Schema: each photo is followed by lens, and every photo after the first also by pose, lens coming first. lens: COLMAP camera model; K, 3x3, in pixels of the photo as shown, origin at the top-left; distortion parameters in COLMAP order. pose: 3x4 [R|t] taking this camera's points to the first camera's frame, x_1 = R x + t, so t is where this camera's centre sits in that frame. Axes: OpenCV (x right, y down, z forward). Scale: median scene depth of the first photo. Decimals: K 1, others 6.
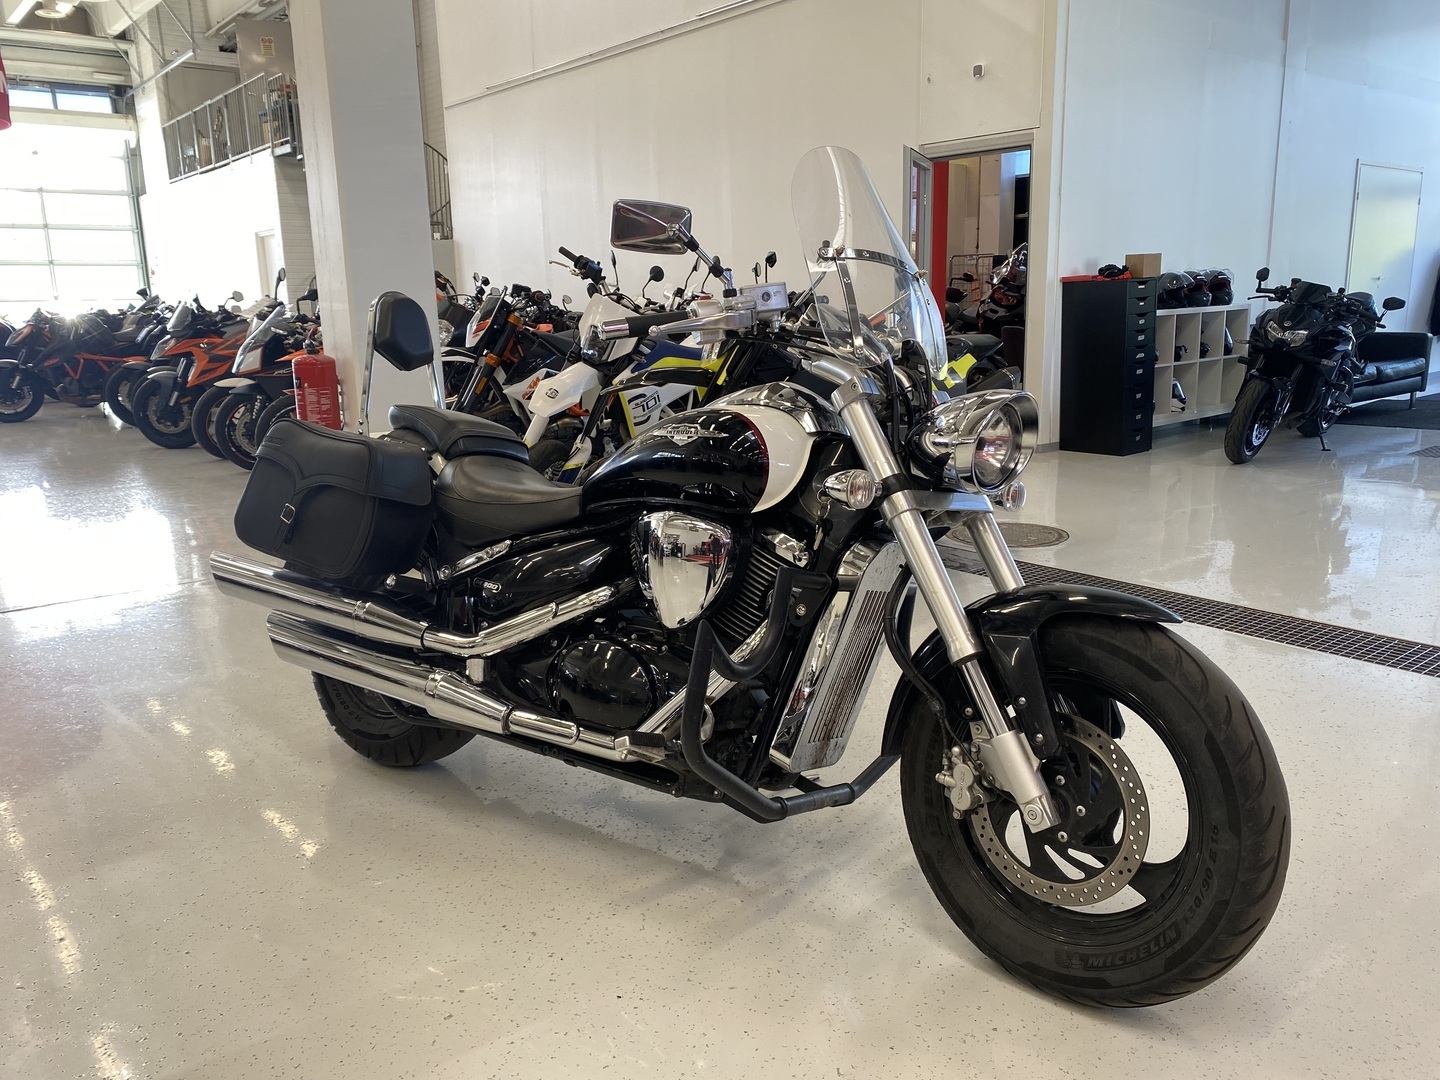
lens RADIAL K [[1073.4, 0, 722.9], [0, 1073.4, 531.2], [0, 0, 1]] dist [0.002315, -0.008013]
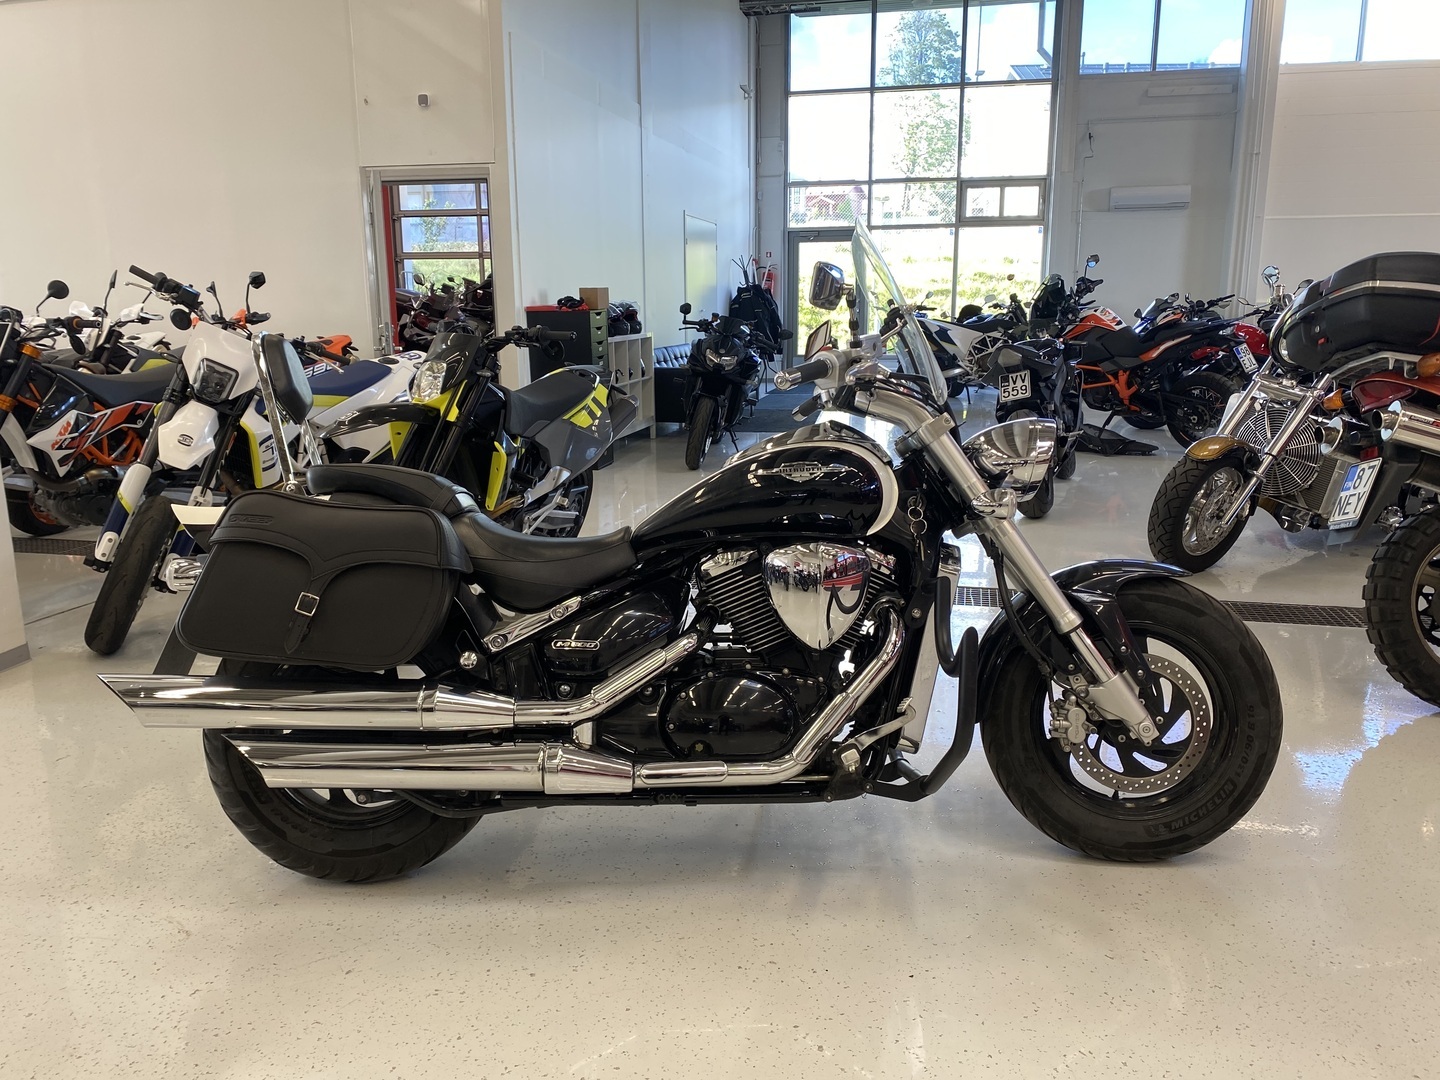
lens RADIAL K [[1073.4, 0, 730.4], [0, 1073.4, 540.5], [0, 0, 1]] dist [0.002315, -0.008013]
pose [[0.797158, -0.106570, 0.594290, -0.395057], [0.112749, 0.993260, 0.026878, -0.030150], [-0.593149, 0.045579, 0.803801, 0.089393]]
